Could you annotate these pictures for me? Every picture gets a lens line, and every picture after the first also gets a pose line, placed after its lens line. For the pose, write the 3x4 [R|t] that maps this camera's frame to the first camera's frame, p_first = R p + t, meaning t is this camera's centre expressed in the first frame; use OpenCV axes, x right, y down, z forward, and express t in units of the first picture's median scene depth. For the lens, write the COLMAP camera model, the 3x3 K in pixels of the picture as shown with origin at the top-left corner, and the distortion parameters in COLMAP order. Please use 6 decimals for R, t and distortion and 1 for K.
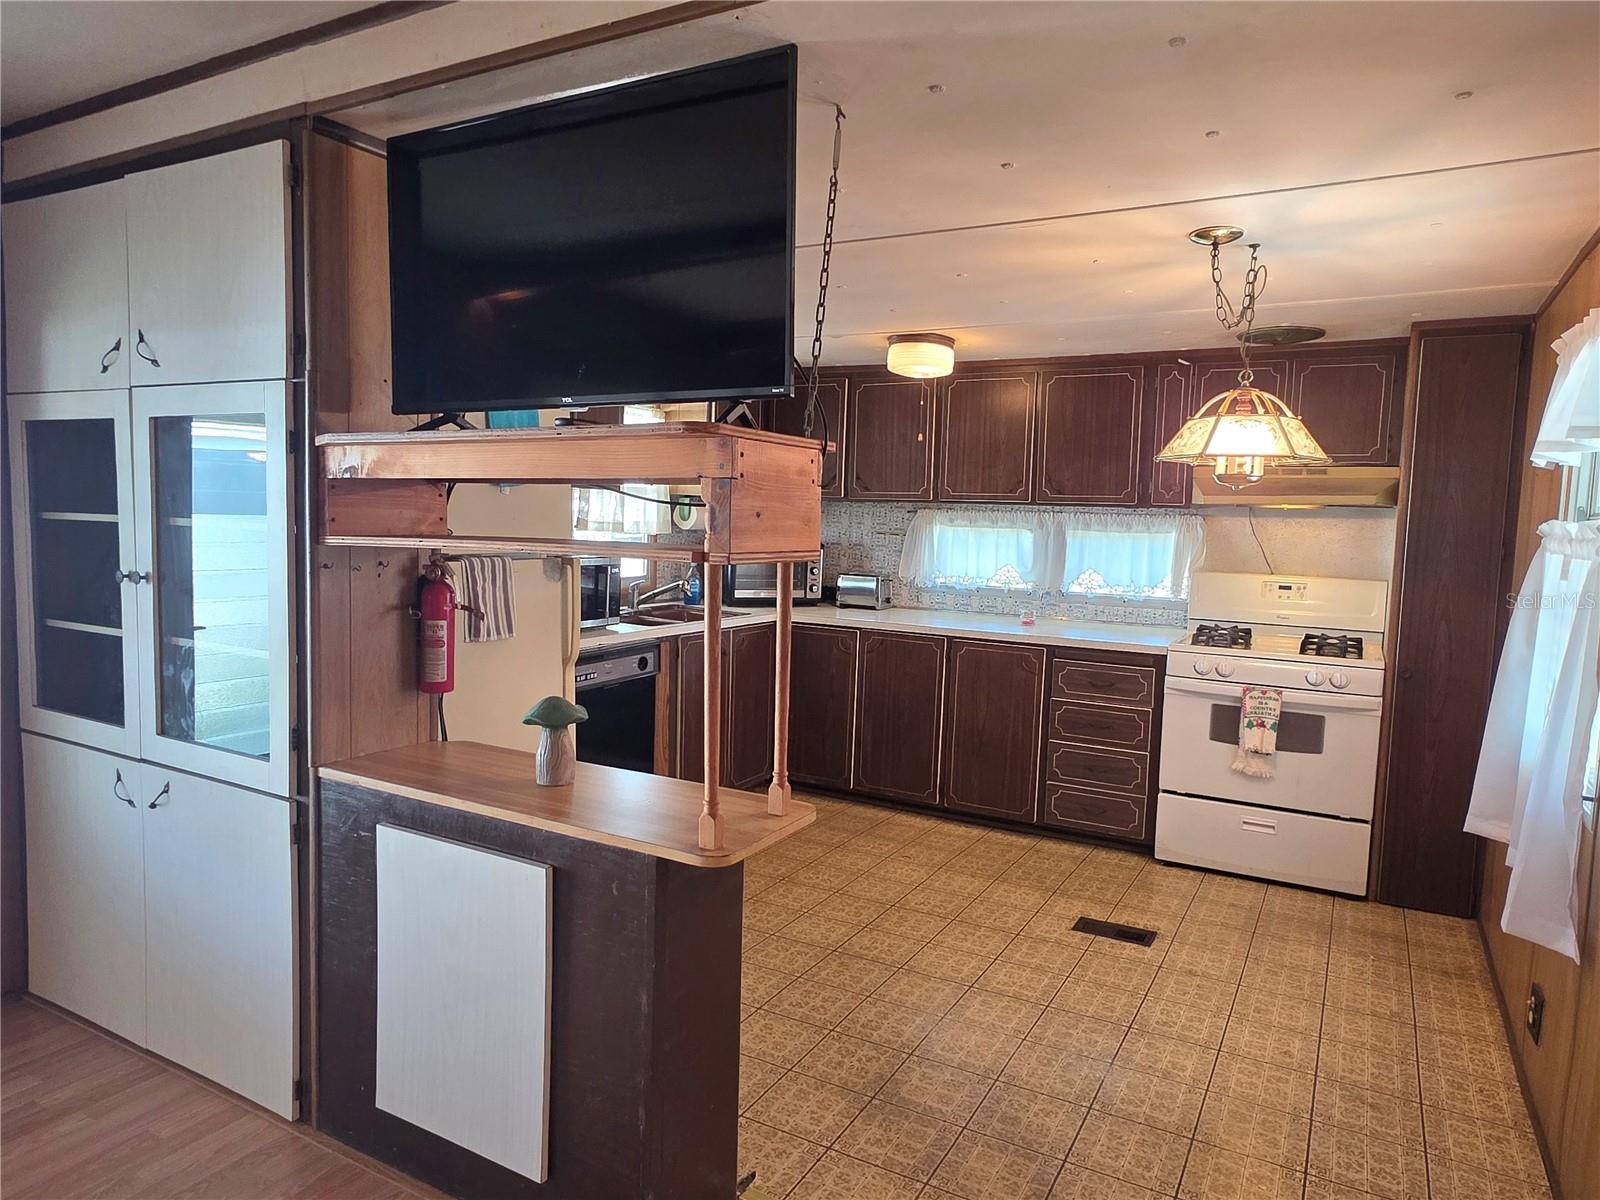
lens RADIAL K [[1002.9, 0, 808.8], [0, 1002.9, 605.5], [0, 0, 1]] dist [-0.005247, 0.000936]
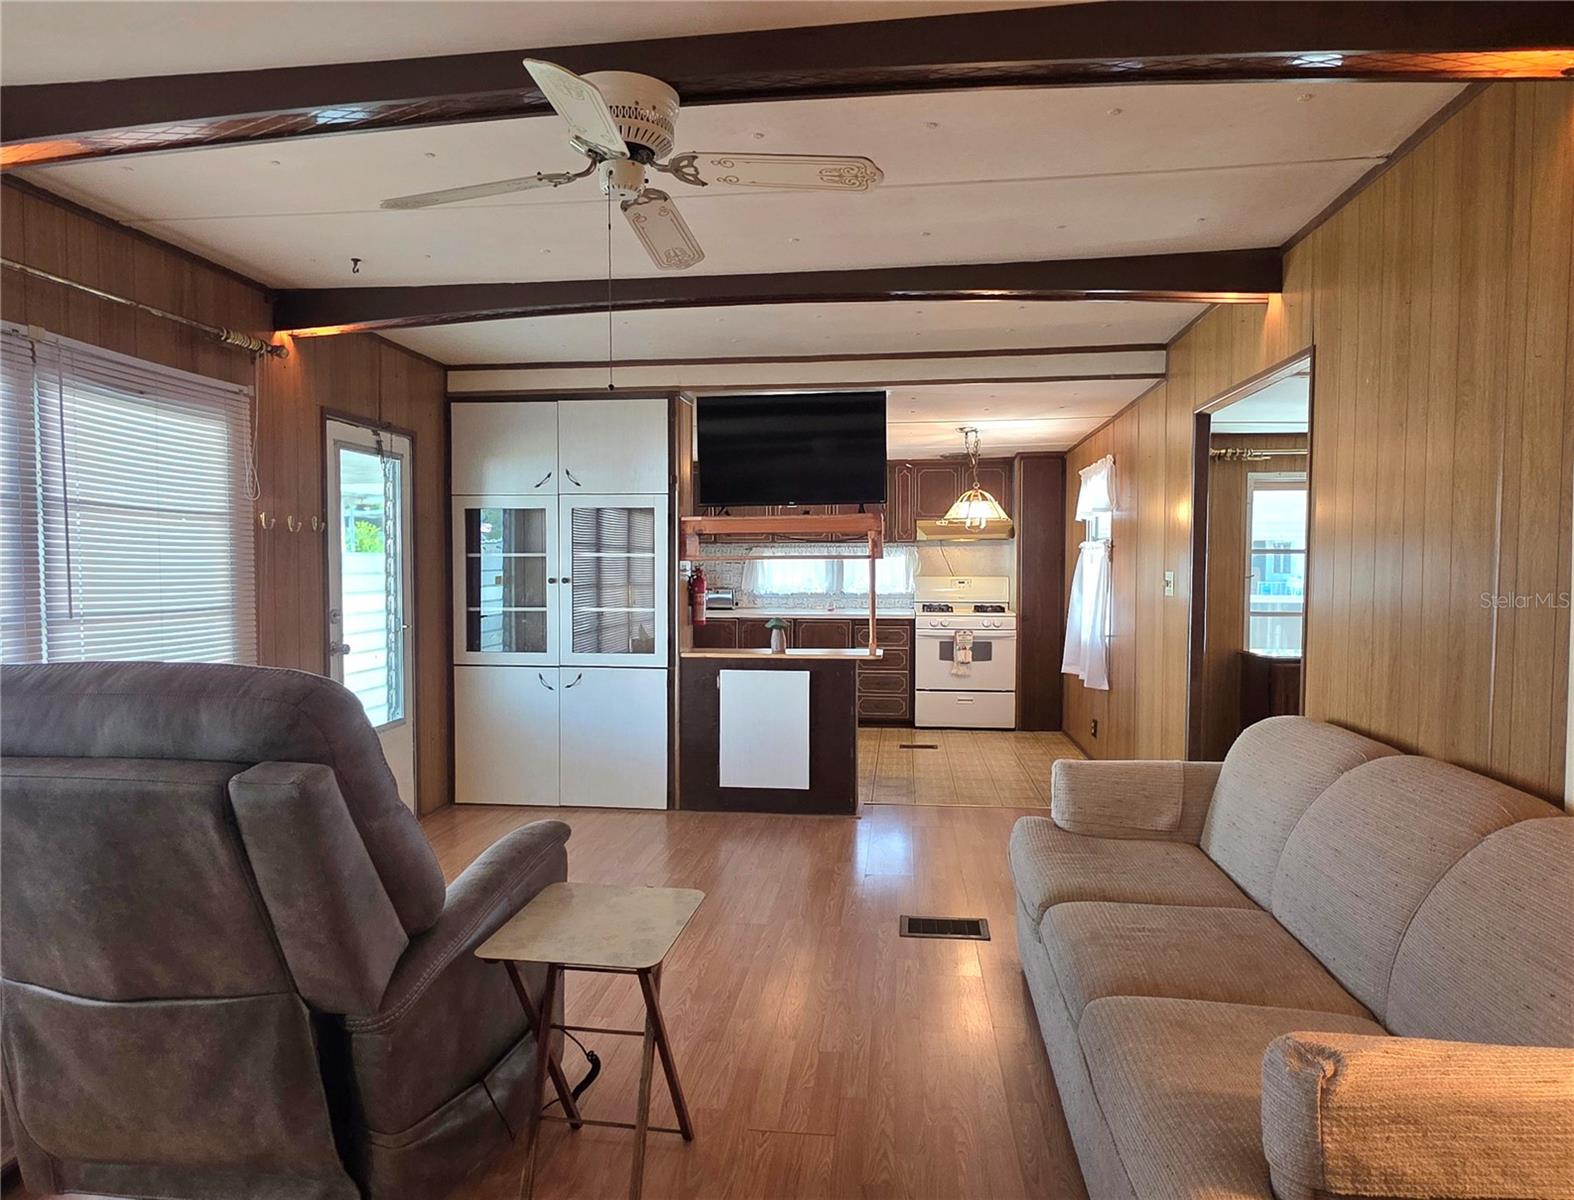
lens RADIAL K [[1039.1, 0, 763.4], [0, 1039.1, 616.1], [0, 0, 1]] dist [-0.003094, -0.000850]
pose [[0.927631, -0.047428, 0.370475, -0.691074], [0.061745, 0.997730, -0.026876, 0.085630], [-0.368359, 0.047806, 0.928454, -0.786925]]
